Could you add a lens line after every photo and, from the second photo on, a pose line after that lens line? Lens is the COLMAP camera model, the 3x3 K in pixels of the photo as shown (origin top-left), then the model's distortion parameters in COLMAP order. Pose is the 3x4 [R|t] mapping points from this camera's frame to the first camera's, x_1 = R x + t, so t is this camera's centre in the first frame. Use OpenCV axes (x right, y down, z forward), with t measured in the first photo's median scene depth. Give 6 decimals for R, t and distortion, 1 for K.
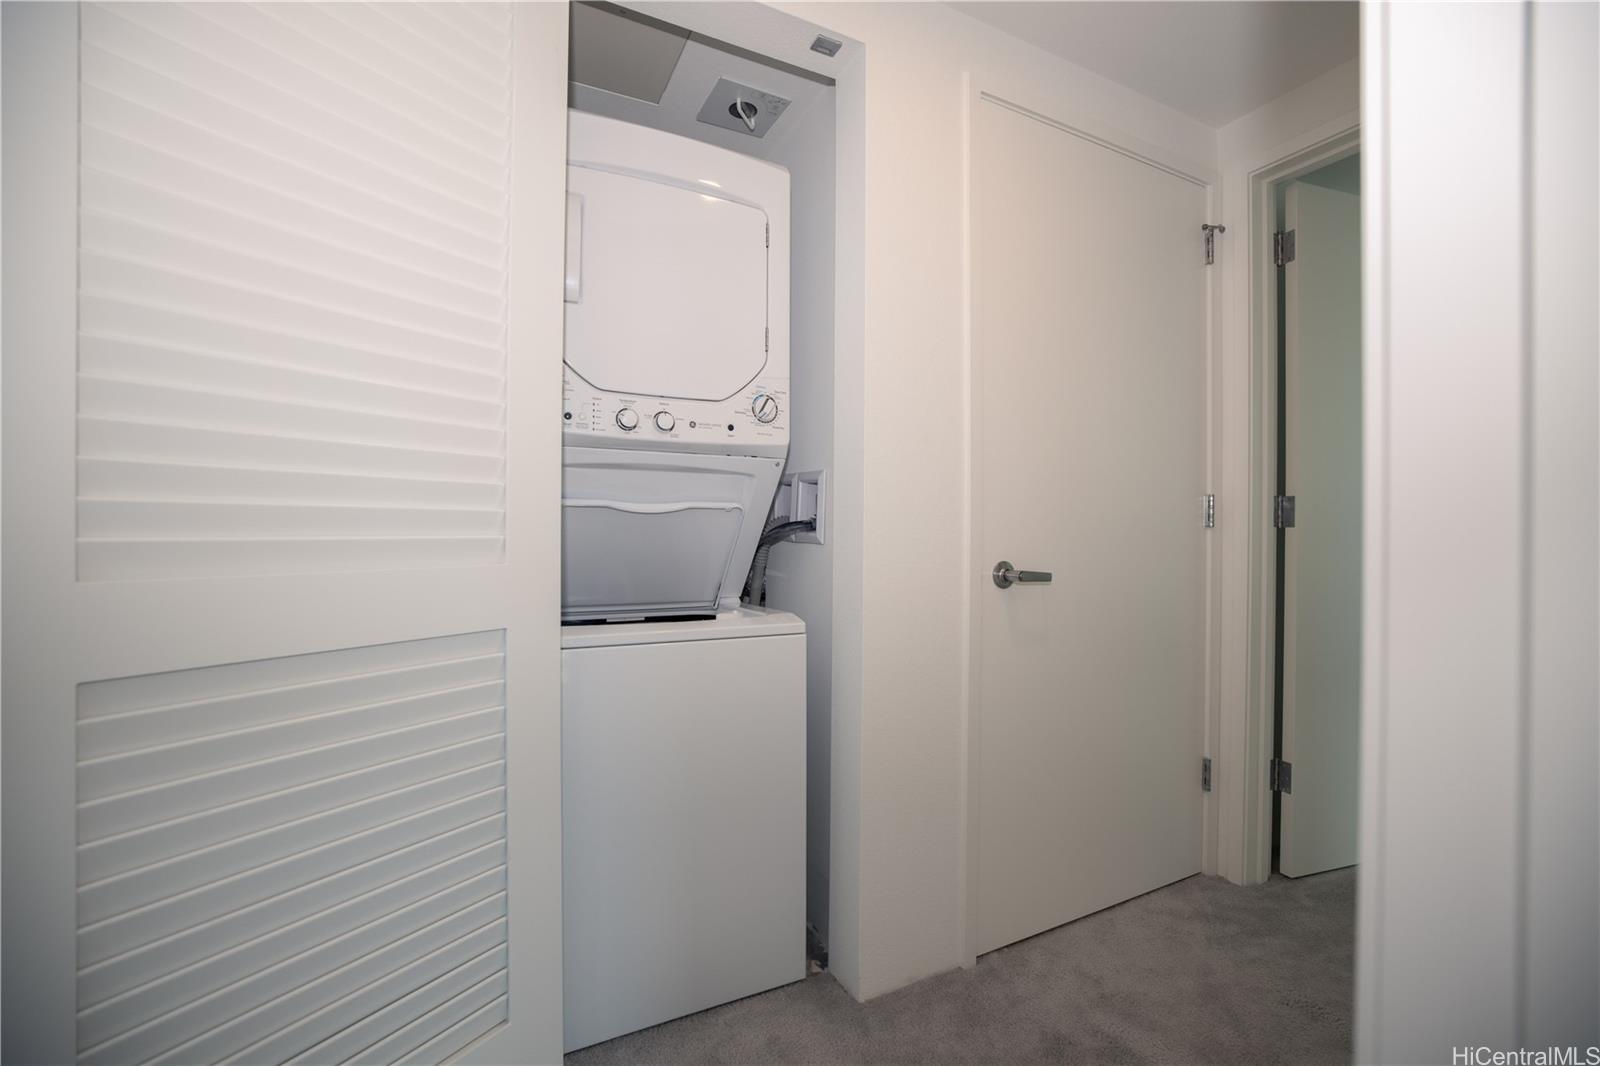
lens RADIAL K [[690.1, 0, 800.0], [0, 690.1, 533.0], [0, 0, 1]] dist [-0.034279, 0.014977]
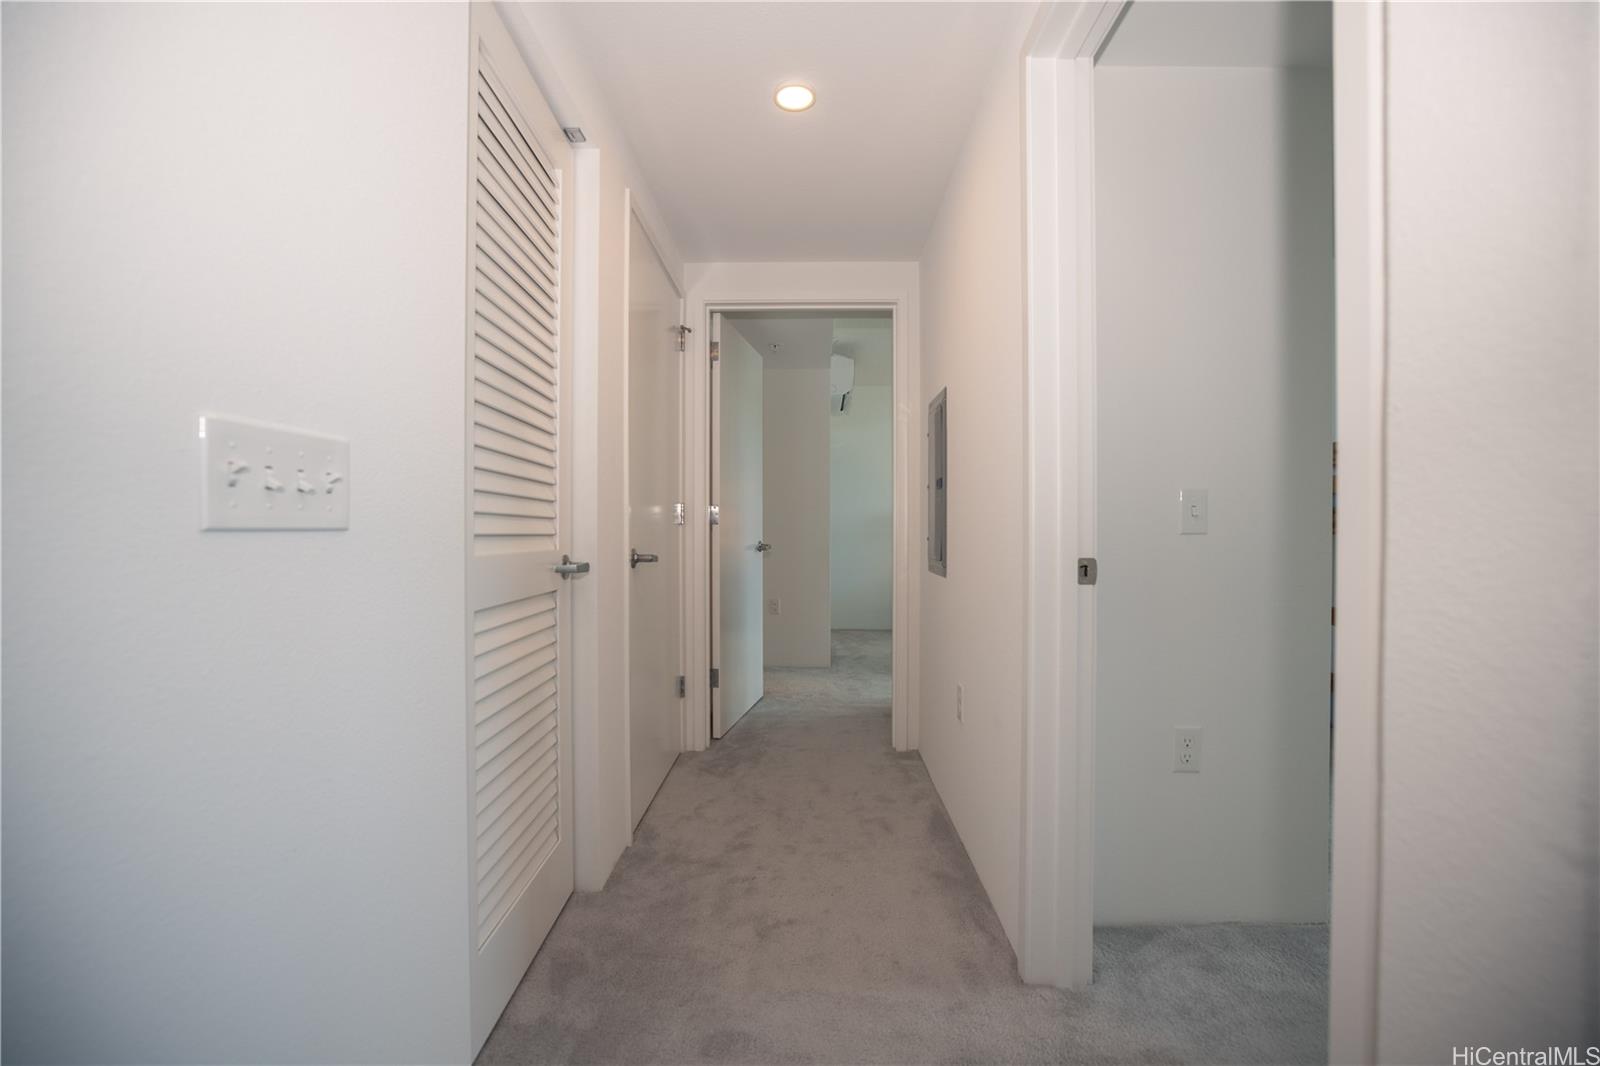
lens RADIAL K [[690.1, 0, 800.0], [0, 690.1, 533.0], [0, 0, 1]] dist [-0.034279, 0.014977]
pose [[0.475348, -0.008885, 0.879753, -0.640076], [0.003825, 0.999960, 0.008032, 0.000269], [-0.879789, -0.000453, 0.475364, 0.038493]]
